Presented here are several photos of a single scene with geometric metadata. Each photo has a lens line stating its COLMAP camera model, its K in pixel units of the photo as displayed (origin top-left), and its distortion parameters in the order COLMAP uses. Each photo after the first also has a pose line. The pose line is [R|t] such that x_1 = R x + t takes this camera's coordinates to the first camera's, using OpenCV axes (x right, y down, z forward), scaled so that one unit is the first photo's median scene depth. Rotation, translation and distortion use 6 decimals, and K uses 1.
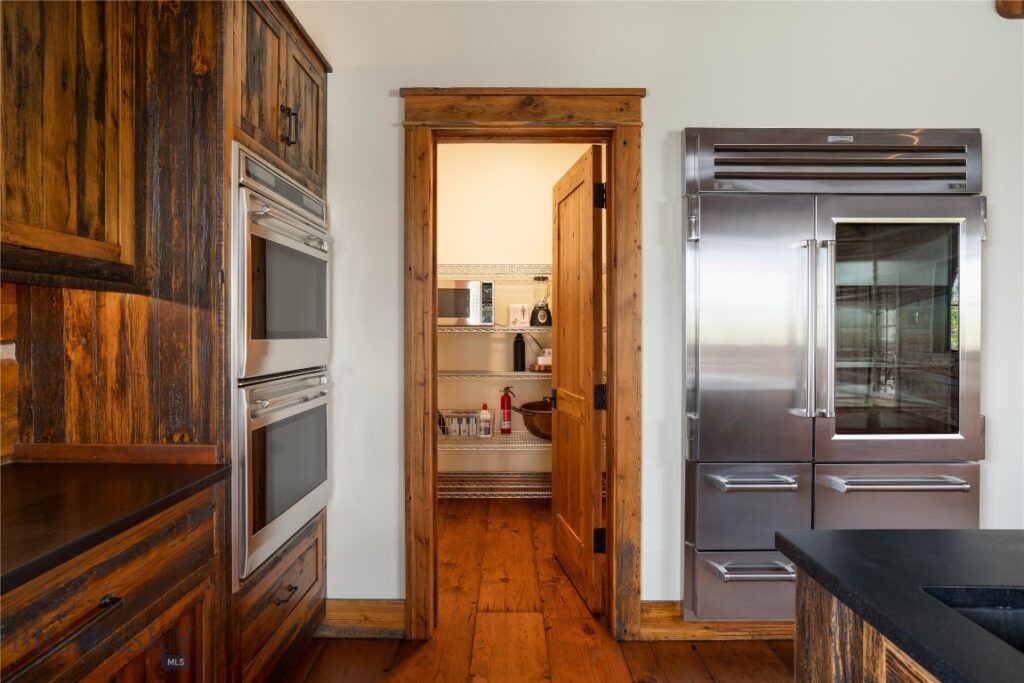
lens RADIAL K [[563.4, 0, 504.0], [0, 563.4, 342.1], [0, 0, 1]] dist [0.001521, 0.001237]
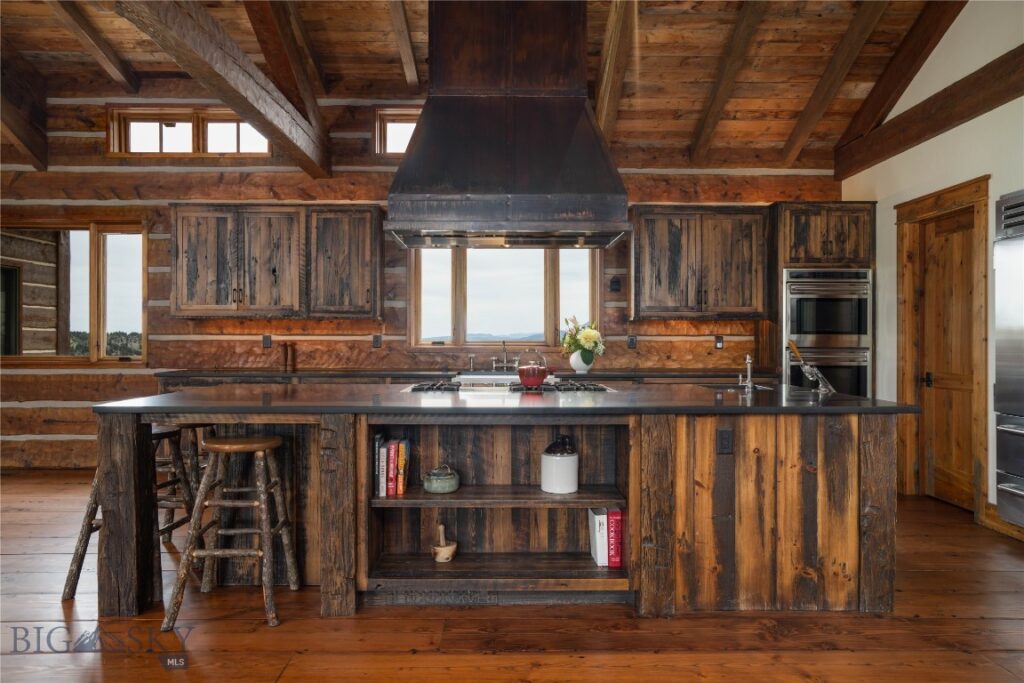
lens RADIAL K [[680.1, 0, 510.2], [0, 680.1, 339.9], [0, 0, 1]] dist [0.007640, 0.001877]
pose [[0.022396, 0.002346, -0.999746, 3.096826], [-0.013019, 0.999913, 0.002055, 0.036940], [0.999664, 0.012970, 0.022424, -0.538385]]
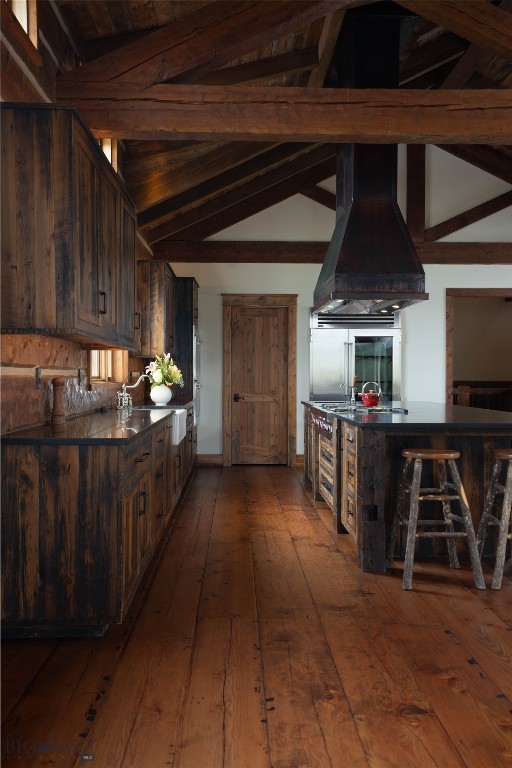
lens RADIAL K [[680.8, 0, 255.0], [0, 680.8, 380.9], [0, 0, 1]] dist [0.055686, 0.000184]
pose [[0.999373, 0.003572, 0.035231, -0.189964], [-0.003460, 0.999989, -0.003235, 0.084961], [-0.035242, 0.003111, 0.999374, -4.186426]]
